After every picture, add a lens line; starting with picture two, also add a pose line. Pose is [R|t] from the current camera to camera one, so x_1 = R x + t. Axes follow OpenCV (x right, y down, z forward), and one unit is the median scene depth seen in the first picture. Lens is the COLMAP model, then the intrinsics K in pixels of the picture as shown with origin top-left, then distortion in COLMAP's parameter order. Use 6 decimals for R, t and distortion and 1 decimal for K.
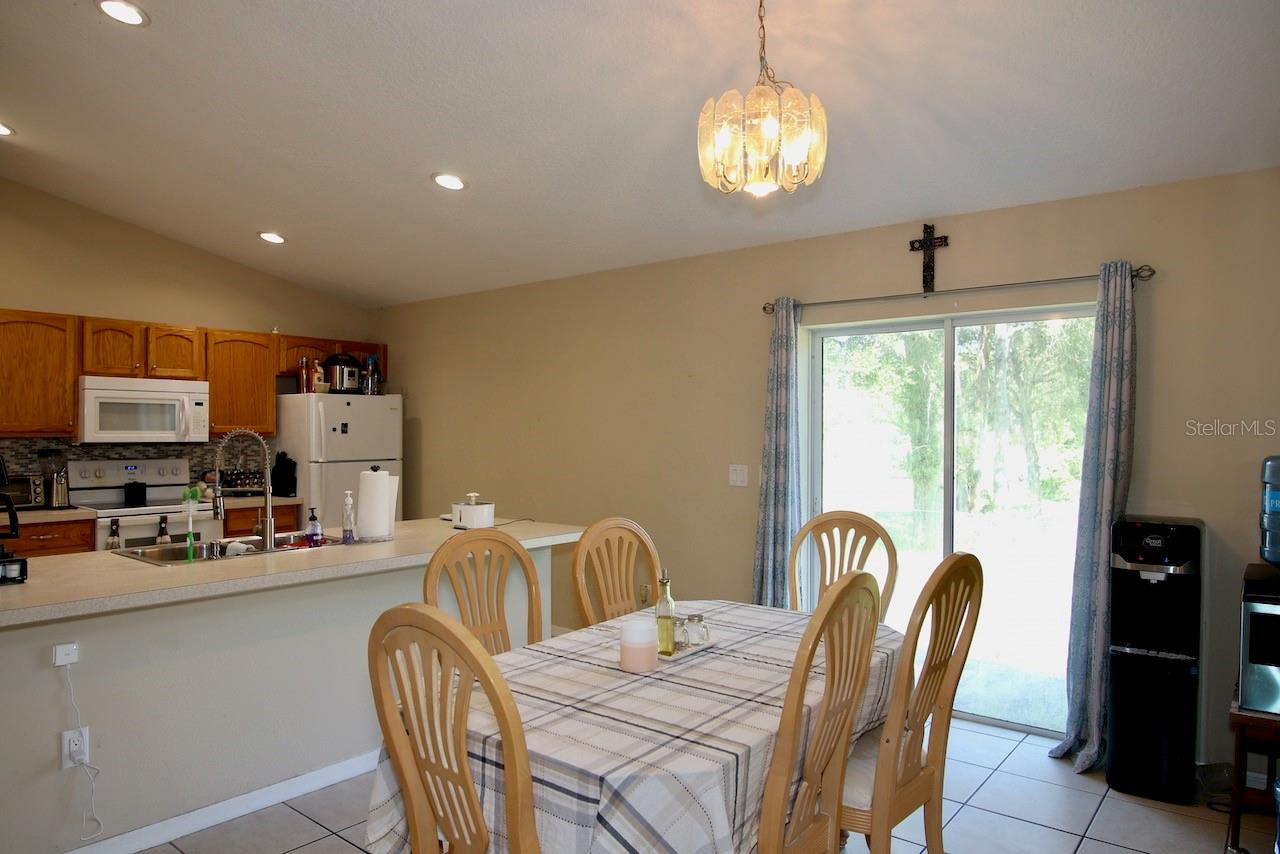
lens RADIAL K [[816.3, 0, 631.4], [0, 816.3, 435.9], [0, 0, 1]] dist [-0.015734, -0.022612]
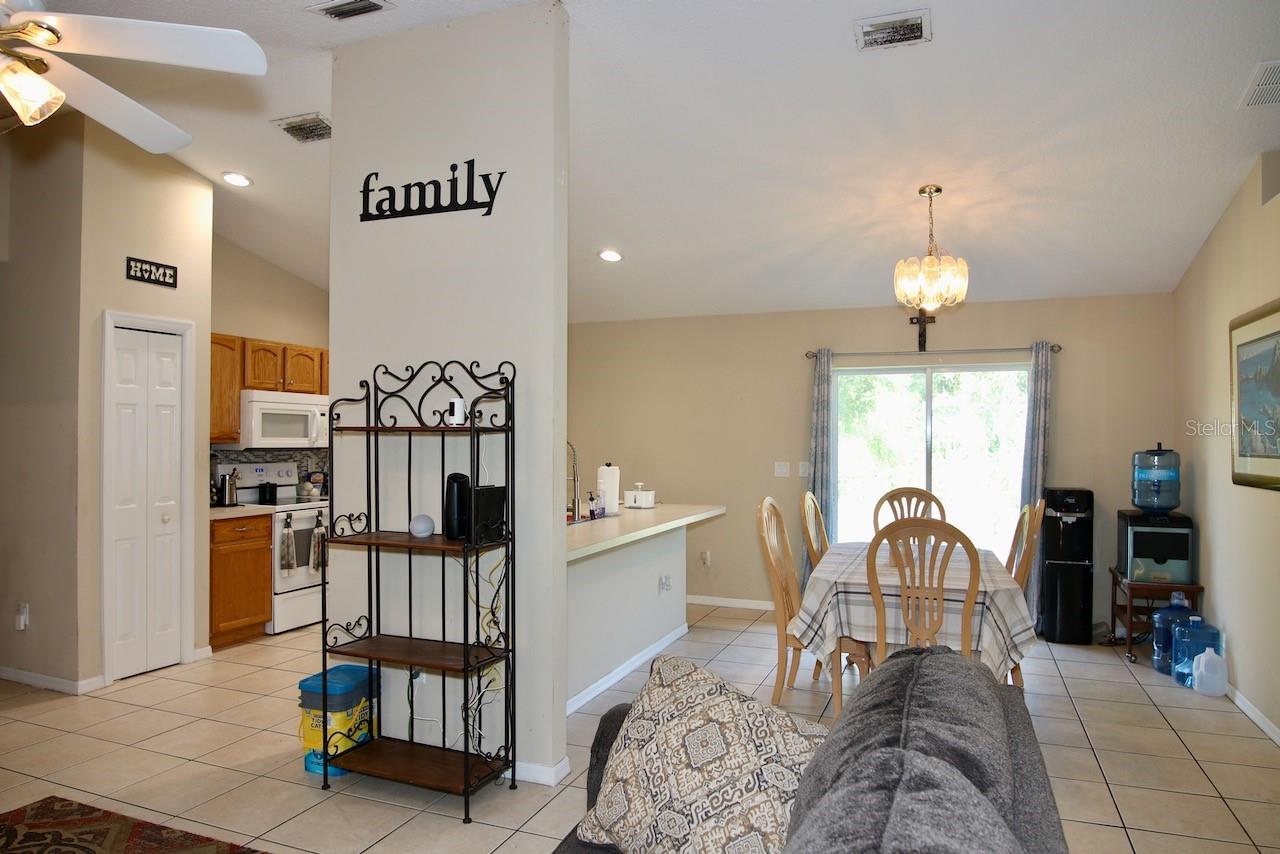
lens RADIAL K [[816.3, 0, 631.4], [0, 816.3, 435.9], [0, 0, 1]] dist [-0.015734, -0.022612]
pose [[0.953637, 0.002103, 0.300952, -0.518784], [0.000883, 0.999952, -0.009788, 0.003057], [-0.300958, 0.009600, 0.953589, -0.270185]]
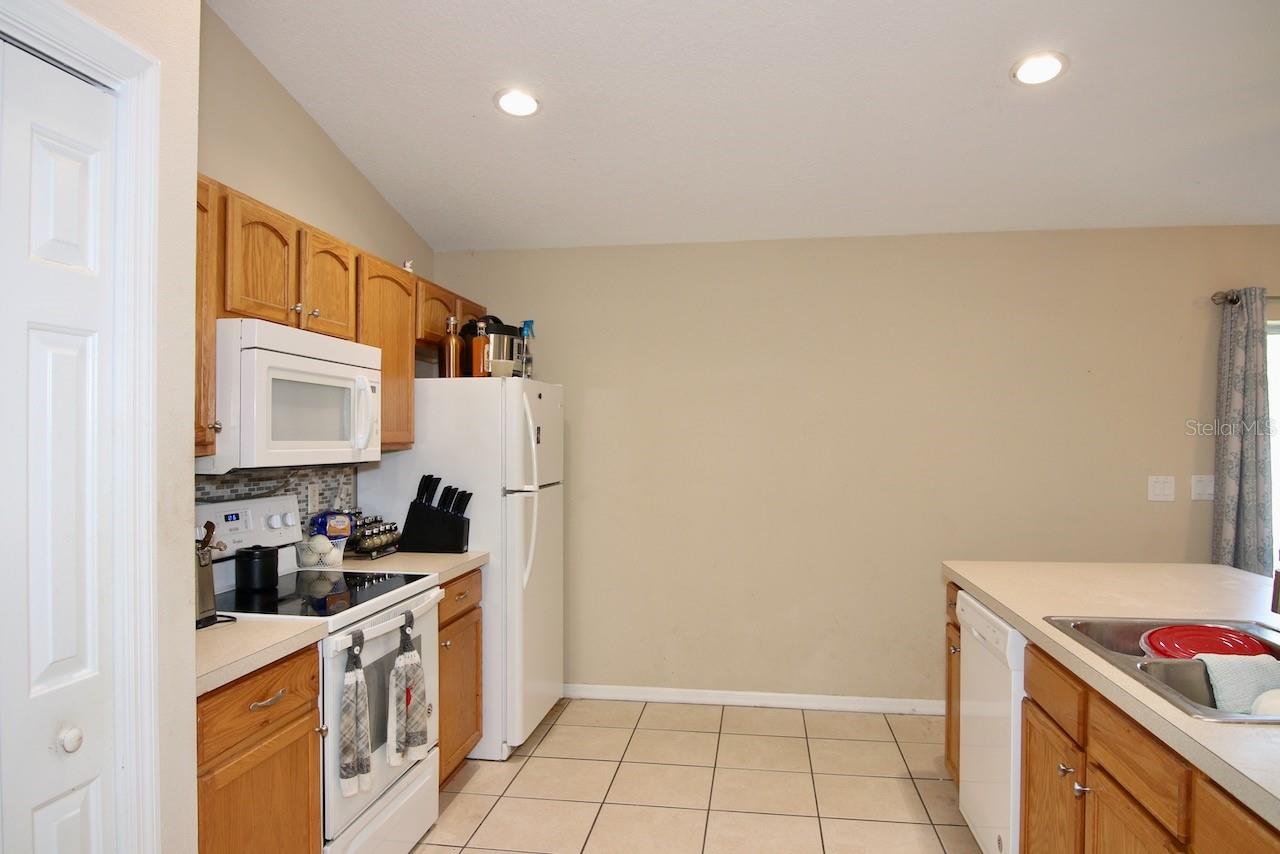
lens RADIAL K [[816.3, 0, 631.4], [0, 816.3, 435.9], [0, 0, 1]] dist [-0.015734, -0.022612]
pose [[0.861164, -0.003139, 0.508318, -0.736515], [0.007124, 0.999957, -0.005893, -0.005540], [-0.508278, 0.008696, 0.861149, 0.515911]]
